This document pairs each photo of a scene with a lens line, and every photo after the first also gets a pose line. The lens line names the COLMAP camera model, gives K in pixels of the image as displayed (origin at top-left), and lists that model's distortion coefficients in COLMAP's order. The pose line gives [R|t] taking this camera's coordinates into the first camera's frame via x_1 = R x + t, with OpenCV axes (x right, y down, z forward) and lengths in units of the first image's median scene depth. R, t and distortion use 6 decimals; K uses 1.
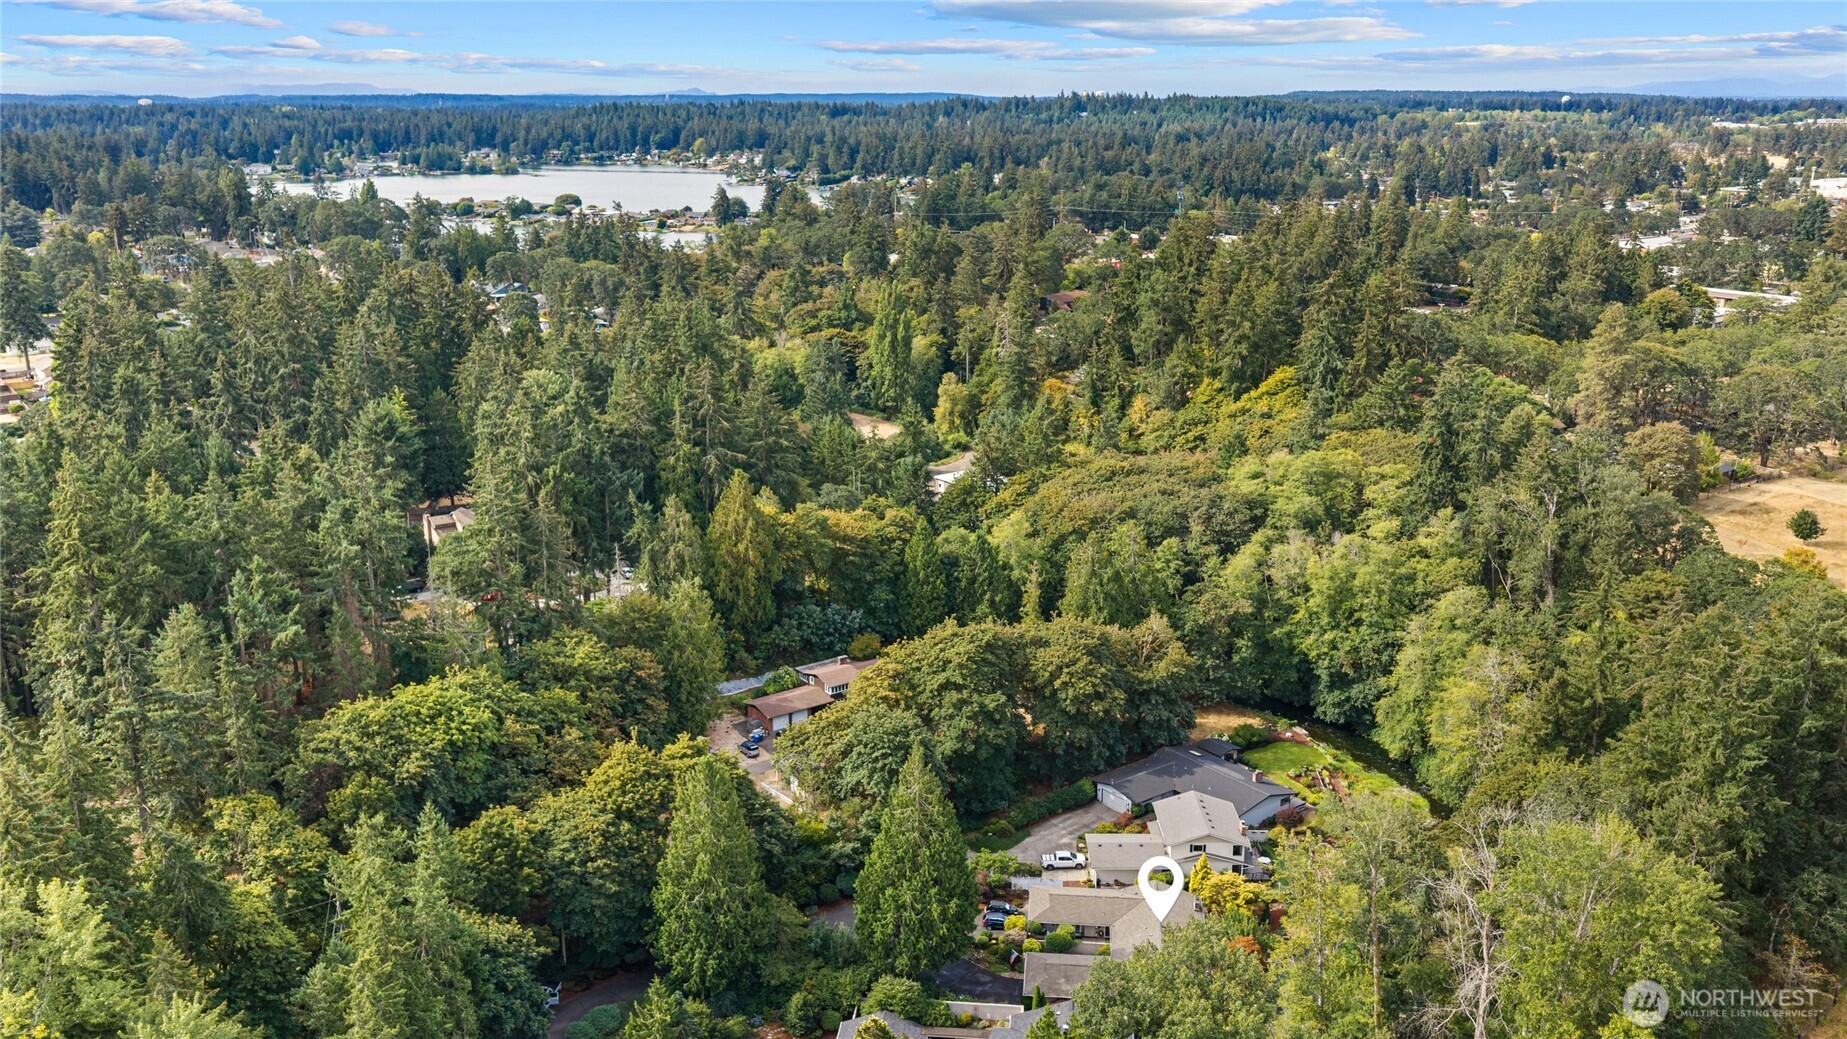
lens RADIAL K [[1551.1, 0, 882.9], [0, 1551.1, 507.6], [0, 0, 1]] dist [0.036270, -0.083653]
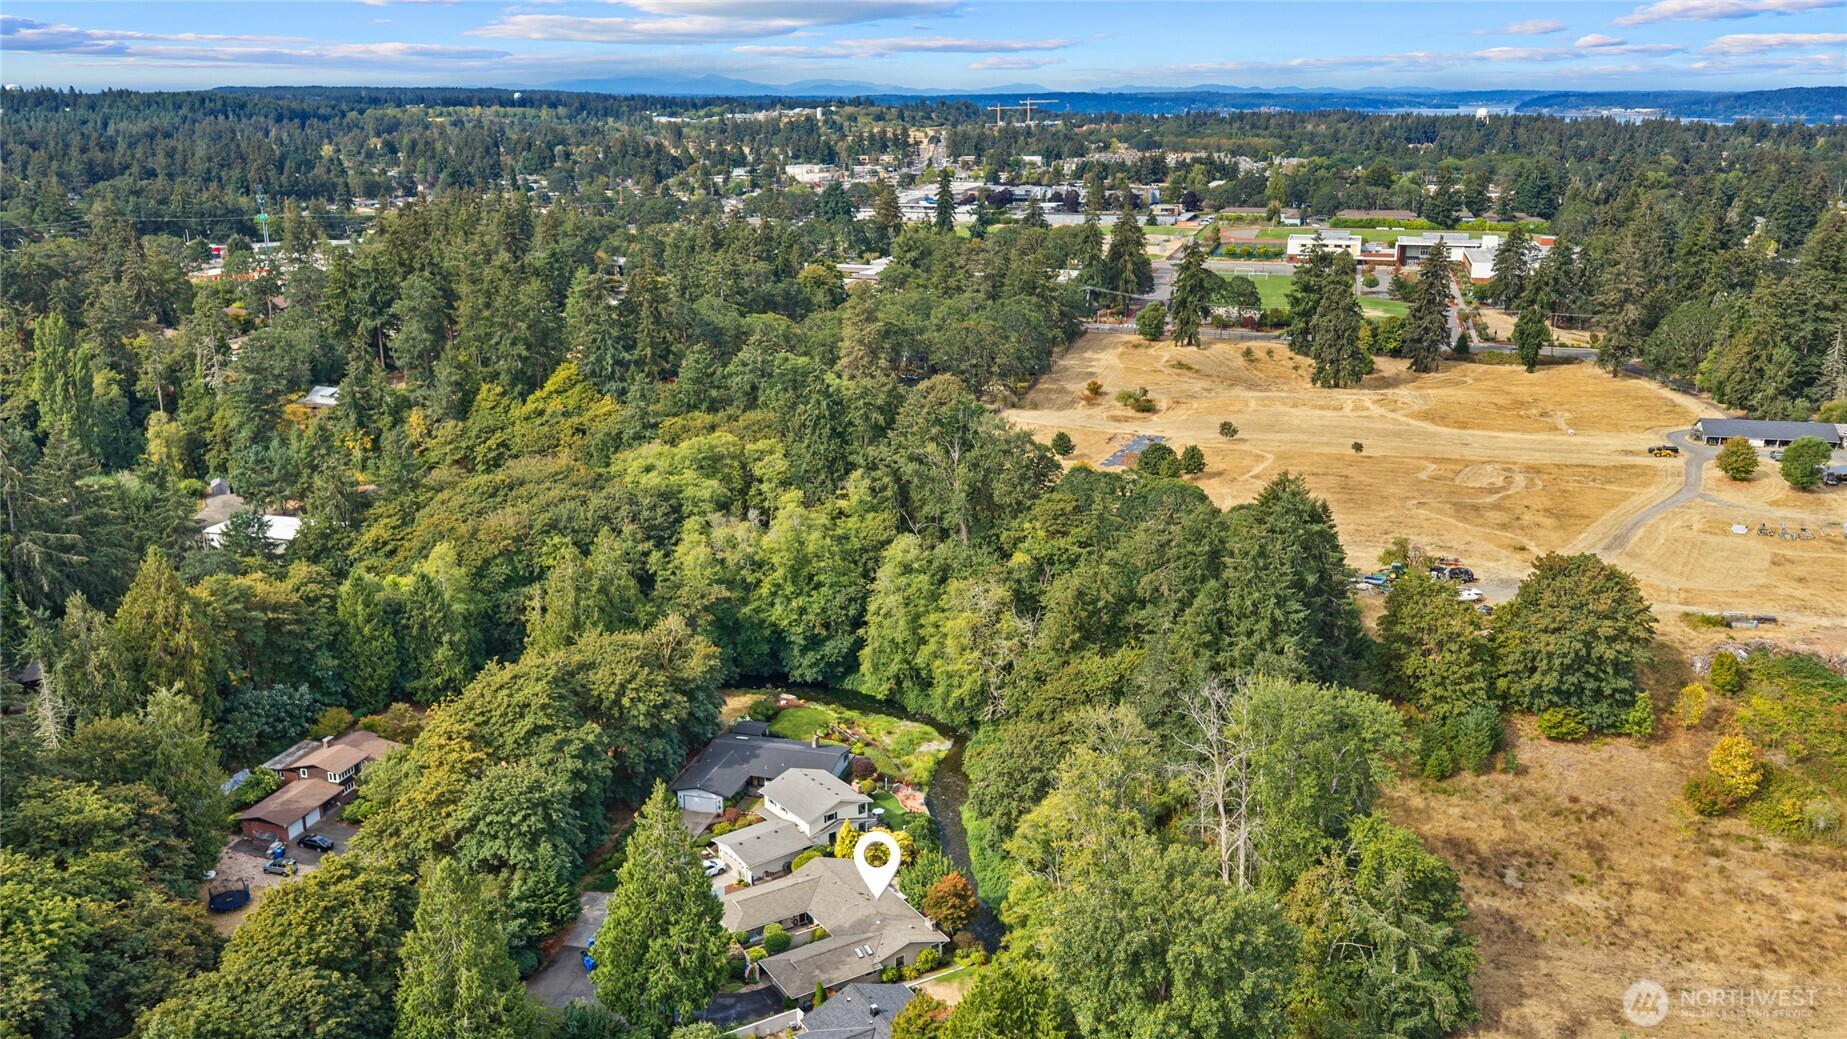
lens RADIAL K [[1551.1, 0, 925.9], [0, 1551.1, 520.2], [0, 0, 1]] dist [0.036270, -0.083653]
pose [[0.777444, -0.163509, 0.607326, -0.272386], [0.157489, 0.985463, 0.063711, -0.026510], [-0.608915, 0.046115, 0.791894, 0.098967]]
